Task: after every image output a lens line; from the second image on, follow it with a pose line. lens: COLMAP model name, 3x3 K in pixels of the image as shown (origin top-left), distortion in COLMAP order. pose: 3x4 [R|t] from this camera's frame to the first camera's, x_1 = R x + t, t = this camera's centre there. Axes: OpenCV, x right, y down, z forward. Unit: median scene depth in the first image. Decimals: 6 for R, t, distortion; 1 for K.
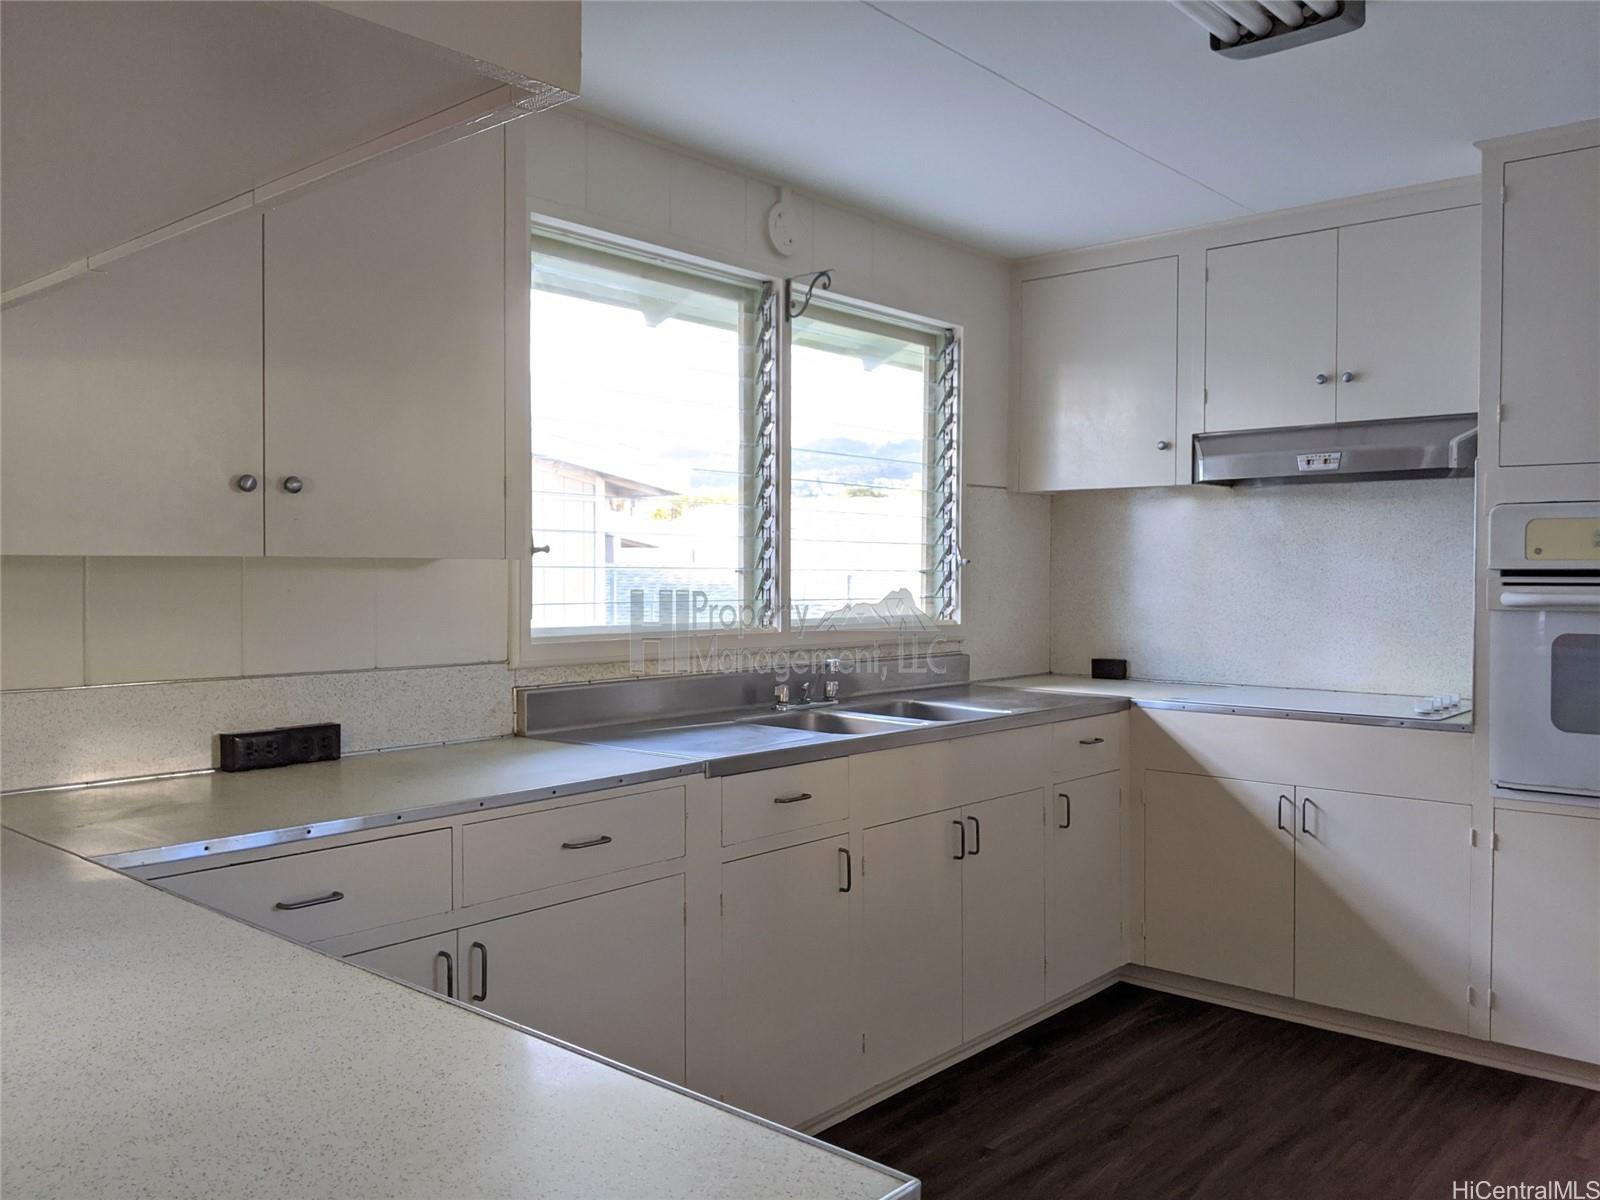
lens RADIAL K [[1273.2, 0, 818.9], [0, 1273.2, 601.8], [0, 0, 1]] dist [0.095296, -0.214379]
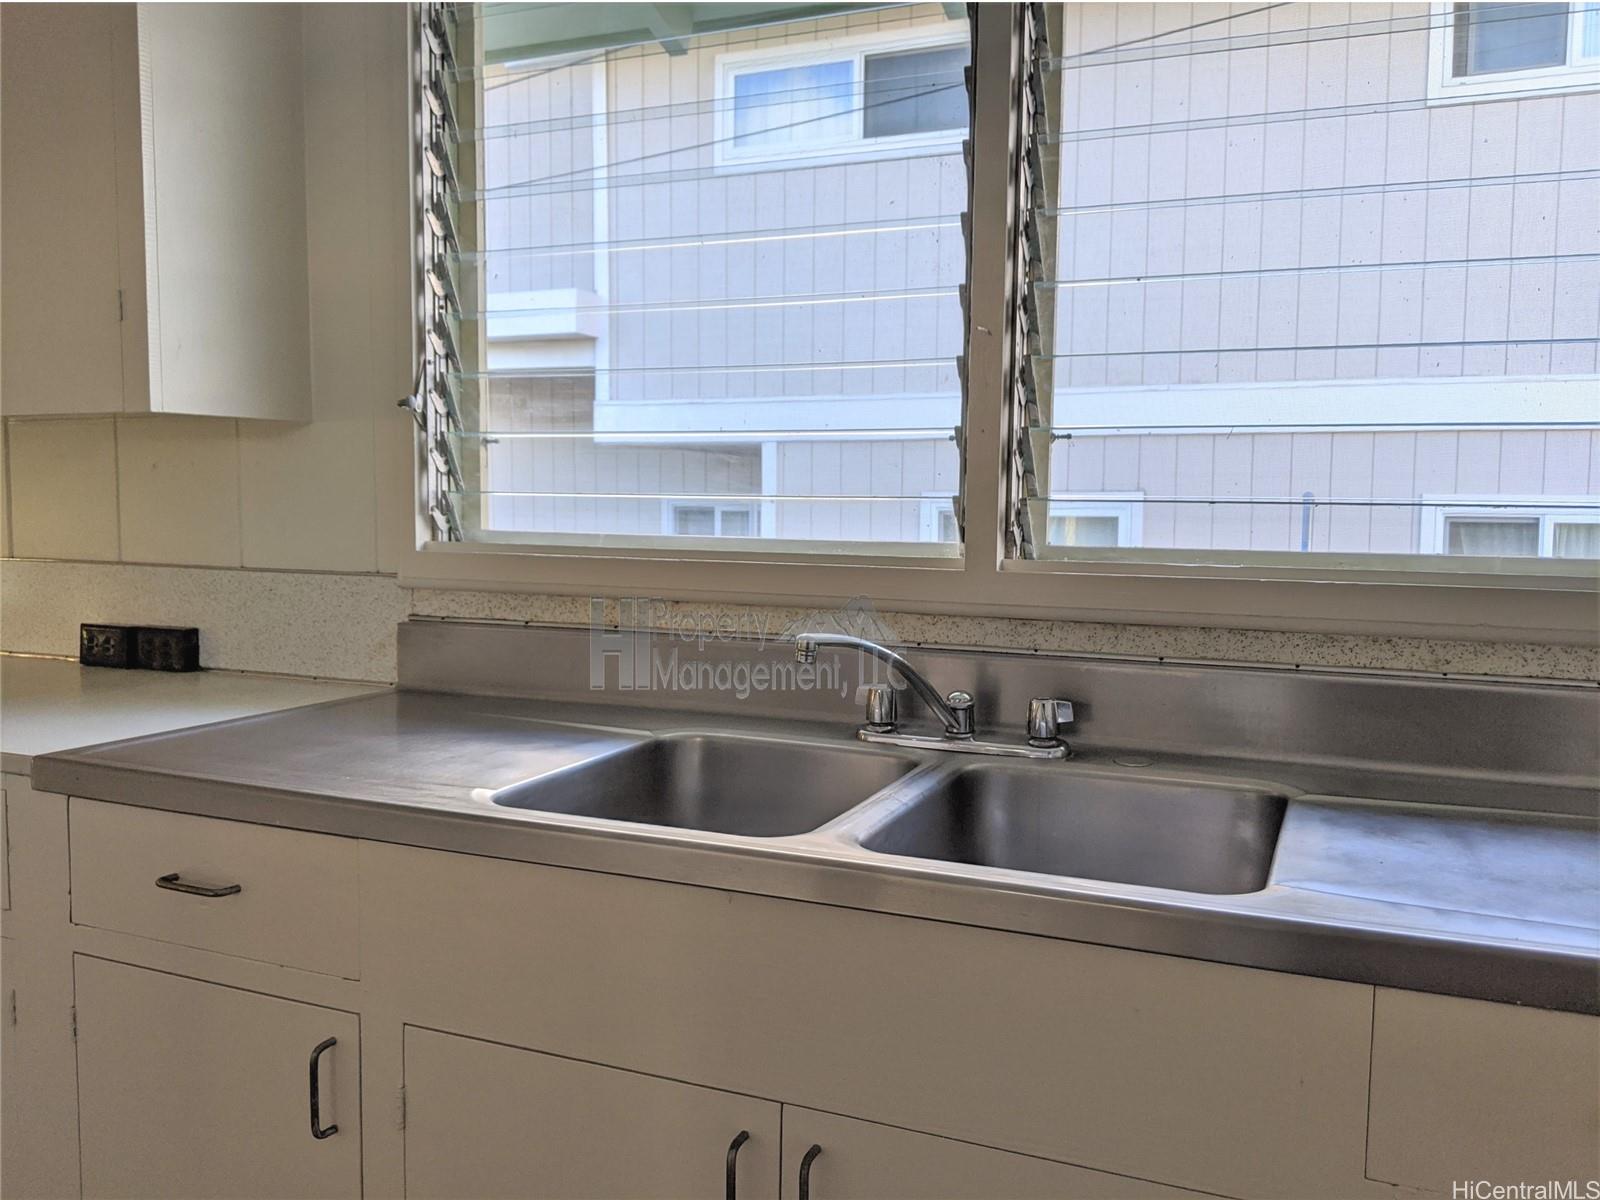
lens RADIAL K [[1273.2, 0, 818.9], [0, 1273.2, 601.8], [0, 0, 1]] dist [0.095296, -0.214379]
pose [[0.311480, 0.077289, -0.947104, 0.374776], [-0.031636, 0.996978, 0.070954, 0.004556], [0.949726, 0.007862, 0.312984, 0.800644]]
